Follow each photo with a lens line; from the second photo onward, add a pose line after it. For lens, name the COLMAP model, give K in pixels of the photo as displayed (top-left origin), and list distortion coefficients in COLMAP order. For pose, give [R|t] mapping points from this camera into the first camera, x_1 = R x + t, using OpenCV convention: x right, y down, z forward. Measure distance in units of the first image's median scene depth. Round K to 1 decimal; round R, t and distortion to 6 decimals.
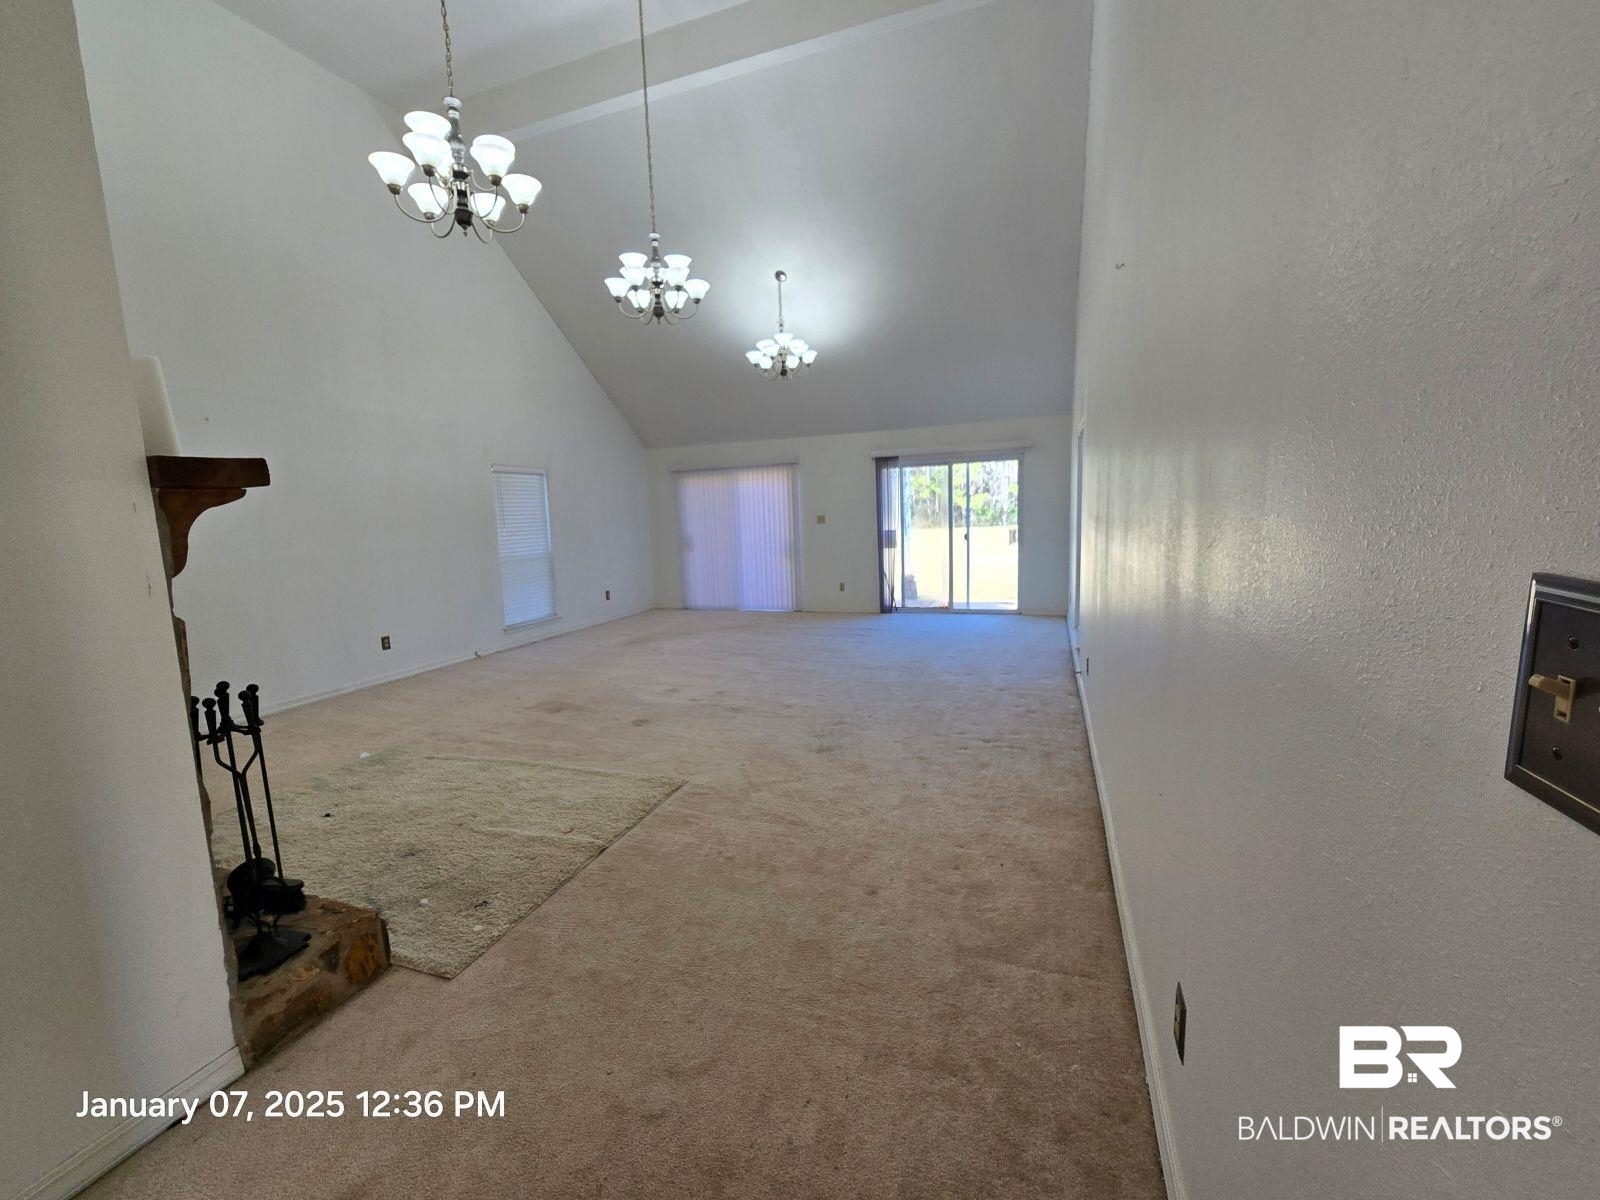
lens RADIAL K [[652.6, 0, 802.4], [0, 652.6, 596.5], [0, 0, 1]] dist [-0.004231, -0.000495]
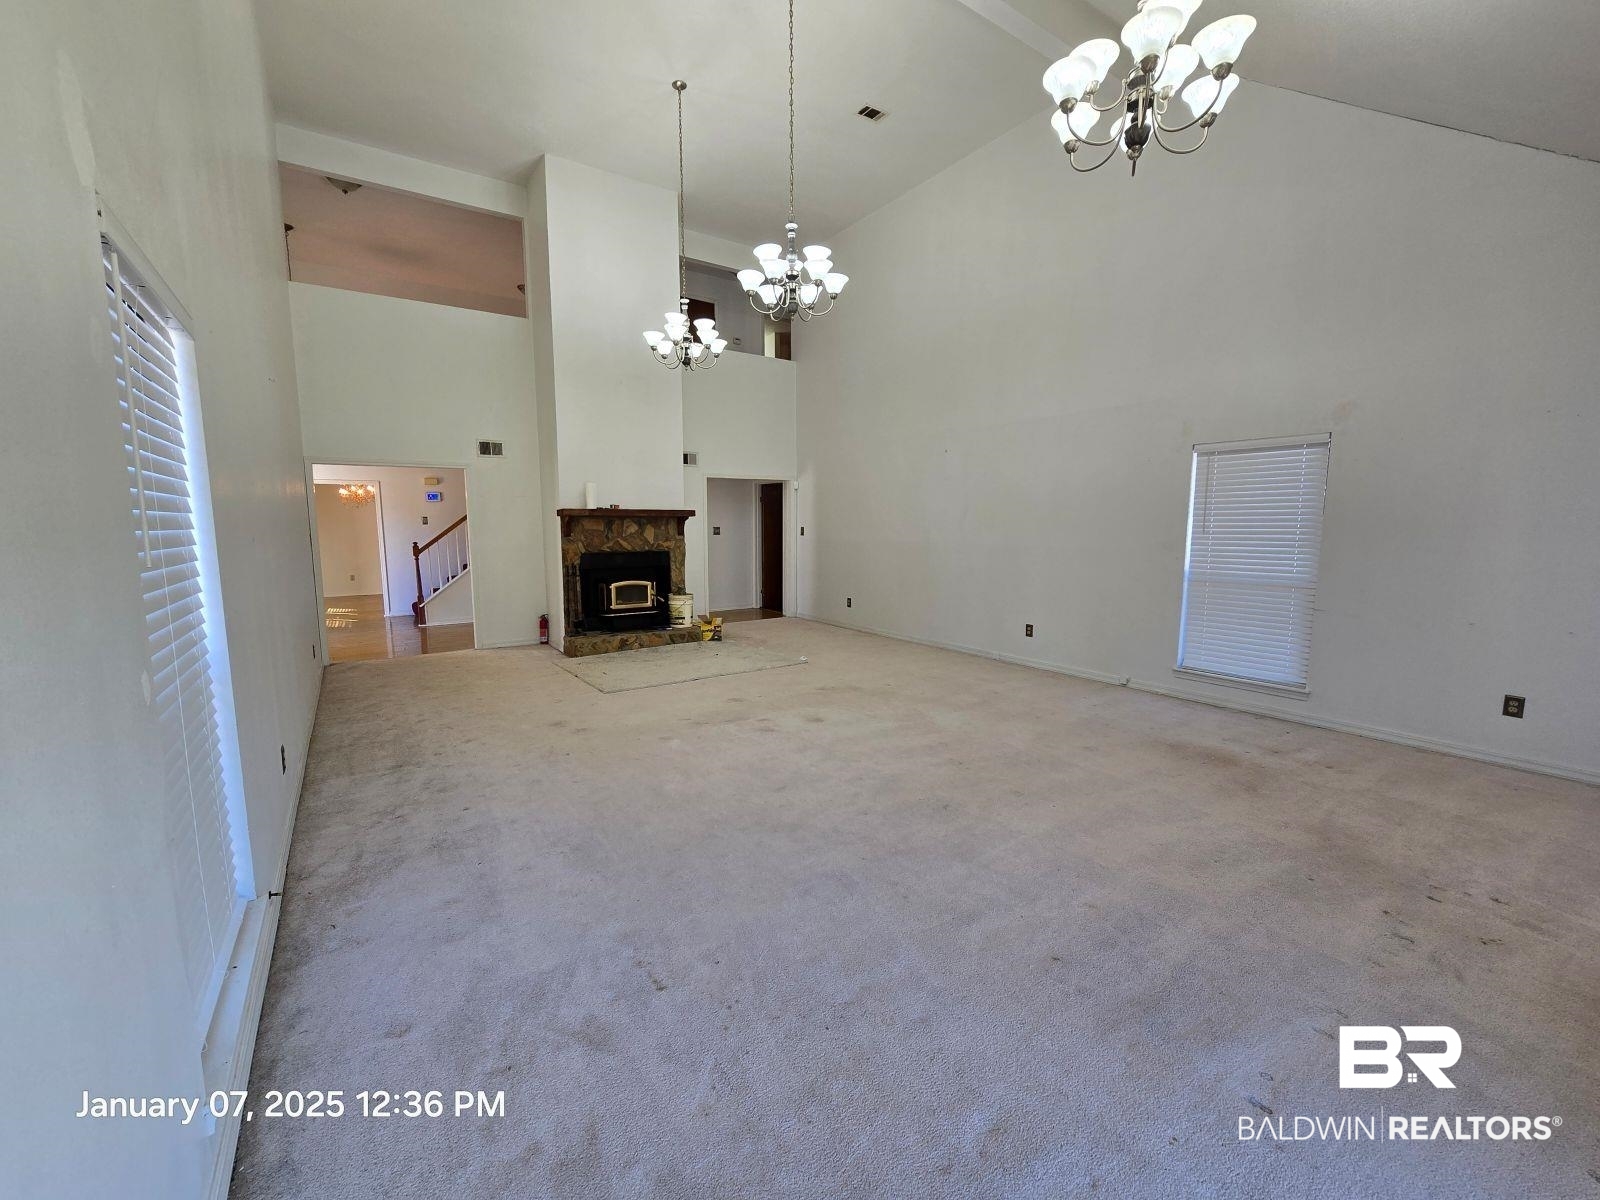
lens RADIAL K [[652.6, 0, 794.3], [0, 652.6, 600.3], [0, 0, 1]] dist [-0.004231, -0.000495]
pose [[-0.586319, 0.141889, -0.797557, 0.465467], [-0.074463, 0.970933, 0.227474, -0.199140], [0.806651, 0.192760, -0.558711, 1.285825]]
